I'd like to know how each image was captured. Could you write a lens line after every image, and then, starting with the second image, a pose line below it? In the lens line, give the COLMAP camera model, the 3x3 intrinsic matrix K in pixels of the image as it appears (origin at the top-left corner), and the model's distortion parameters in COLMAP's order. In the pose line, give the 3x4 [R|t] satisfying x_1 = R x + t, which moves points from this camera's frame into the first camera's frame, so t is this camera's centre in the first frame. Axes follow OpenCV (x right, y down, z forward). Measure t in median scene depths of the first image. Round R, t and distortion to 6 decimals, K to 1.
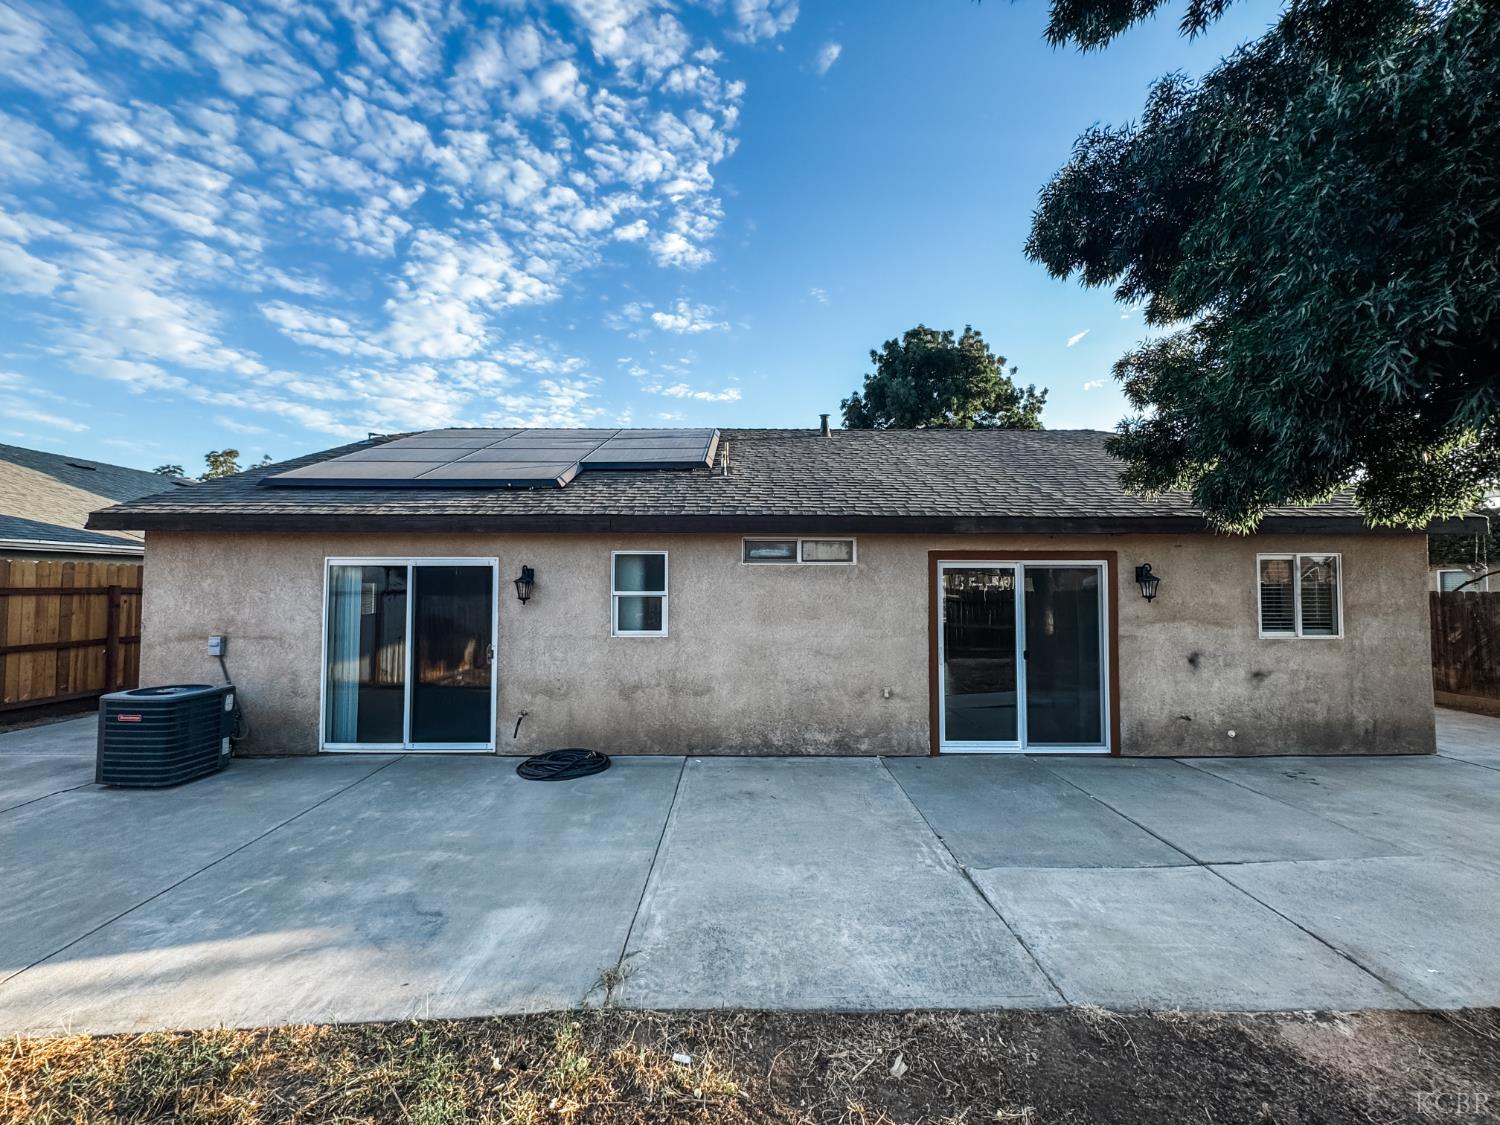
lens RADIAL K [[599.9, 0, 752.7], [0, 599.9, 556.9], [0, 0, 1]] dist [-0.003308, -0.000063]
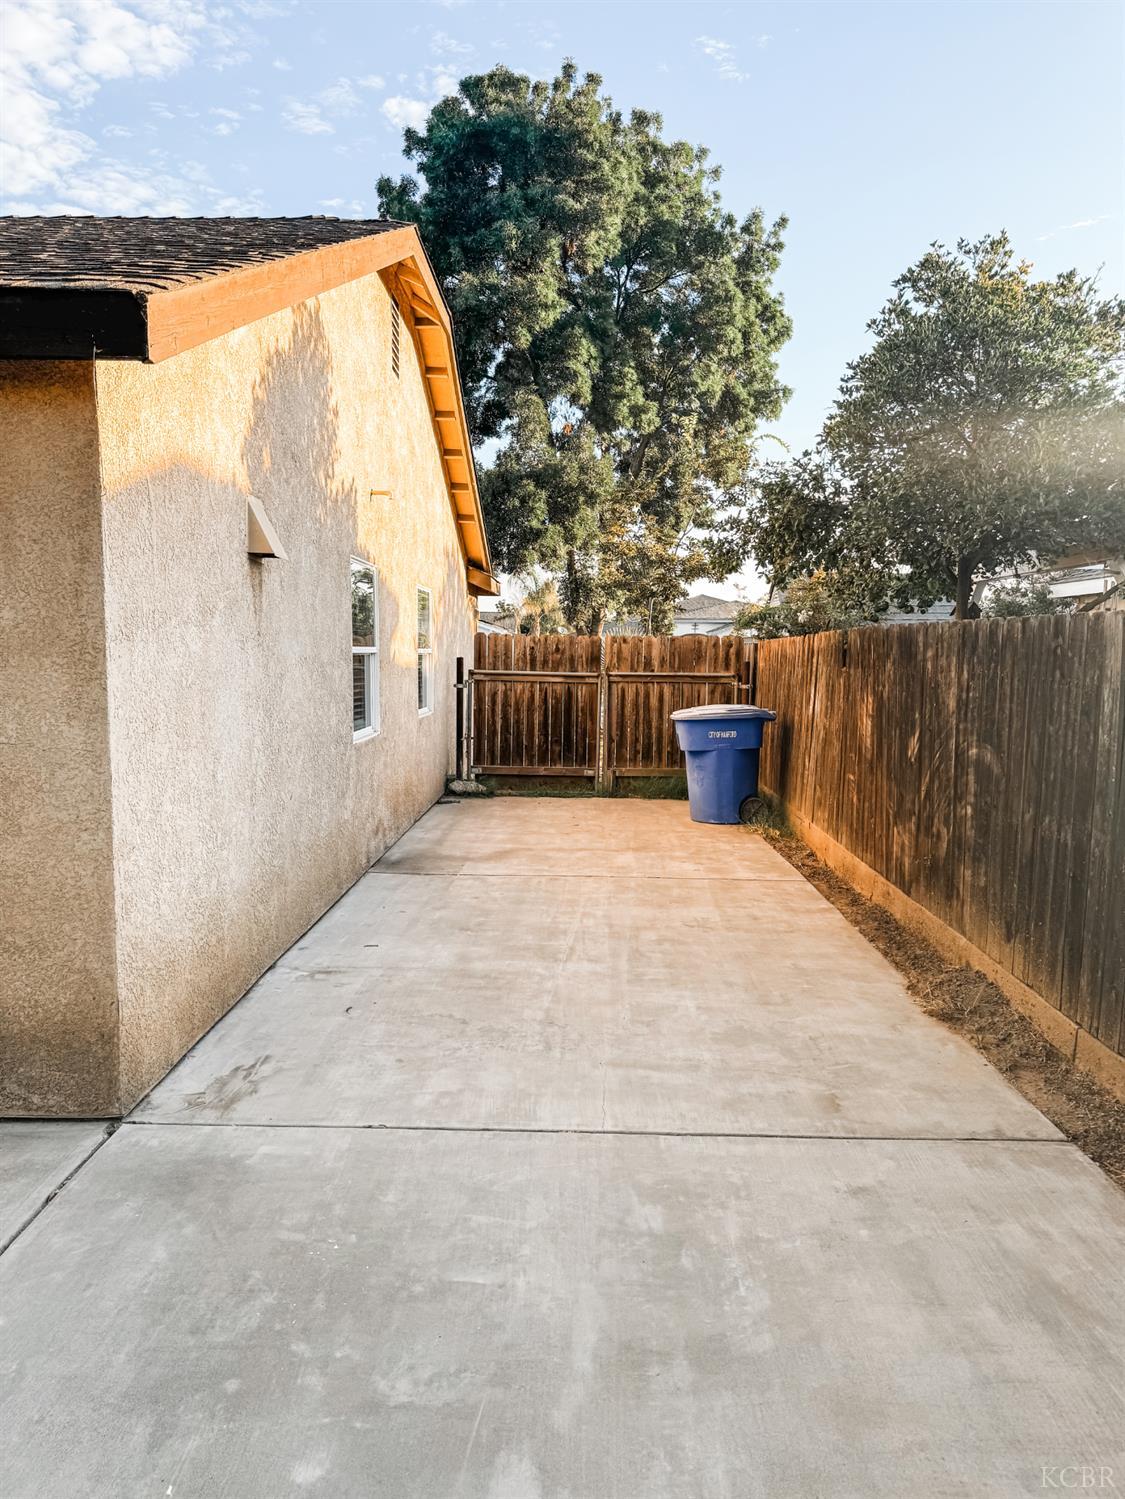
lens RADIAL K [[1049.5, 0, 560.8], [0, 1049.5, 765.5], [0, 0, 1]] dist [0.086039, 0.000772]
pose [[0.999056, 0.012057, -0.041739, 1.419771], [-0.005162, 0.986859, 0.161503, 0.051014], [0.043137, -0.161135, 0.985989, 0.329518]]
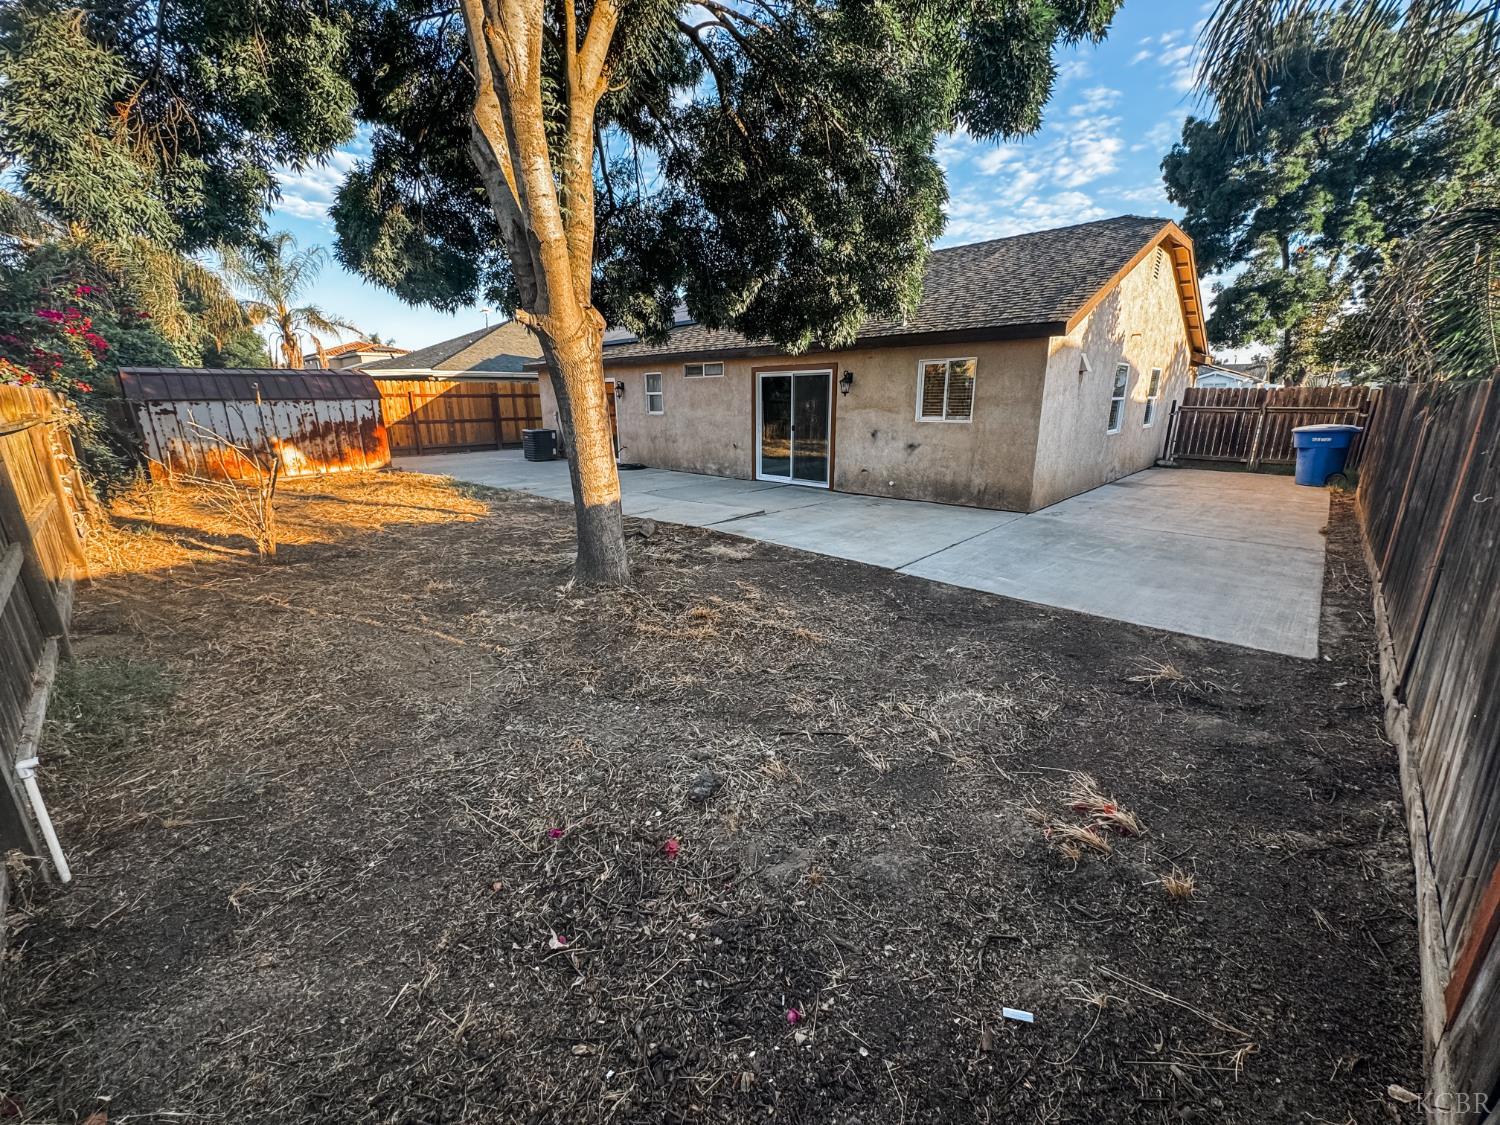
lens RADIAL K [[599.9, 0, 749.4], [0, 599.9, 563.2], [0, 0, 1]] dist [-0.003308, -0.000063]
pose [[0.707671, 0.181475, -0.682839, 1.611160], [0.049302, 0.951412, 0.303948, 0.002235], [0.704820, -0.248760, 0.664339, -0.336140]]
